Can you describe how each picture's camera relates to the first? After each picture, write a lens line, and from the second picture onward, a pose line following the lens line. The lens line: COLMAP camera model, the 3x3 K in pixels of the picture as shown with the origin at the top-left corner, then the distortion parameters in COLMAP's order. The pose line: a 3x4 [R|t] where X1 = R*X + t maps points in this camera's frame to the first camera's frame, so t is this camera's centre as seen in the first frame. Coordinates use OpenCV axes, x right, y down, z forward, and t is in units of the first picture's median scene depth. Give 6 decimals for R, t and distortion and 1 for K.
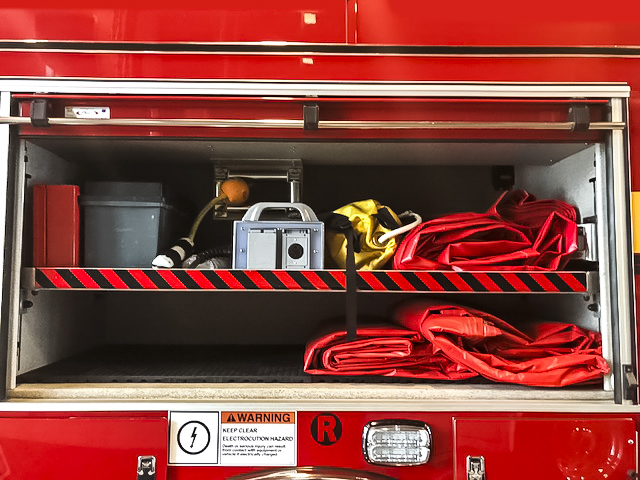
lens RADIAL K [[533.8, 0, 318.5], [0, 533.8, 236.7], [0, 0, 1]] dist [0.046592, -0.010415]
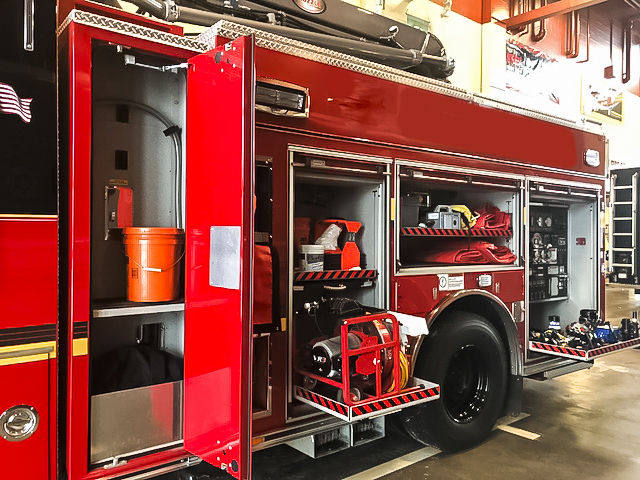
lens RADIAL K [[533.8, 0, 318.5], [0, 533.8, 236.7], [0, 0, 1]] dist [0.046592, -0.010415]
pose [[0.793355, 0.001426, 0.608758, -2.689638], [-0.041346, 0.997814, 0.051546, -0.019260], [-0.607354, -0.066064, 0.791680, -1.001855]]
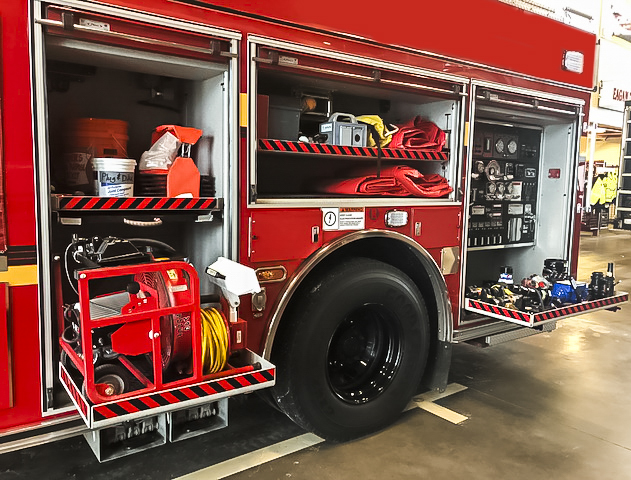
lens RADIAL K [[532.1, 0, 317.3], [0, 532.1, 237.1], [0, 0, 1]] dist [0.077215, -0.096240]
pose [[0.814830, -0.046633, 0.577821, -1.570554], [-0.057304, 0.985398, 0.160334, 0.092799], [-0.576861, -0.163756, 0.800260, -0.774666]]
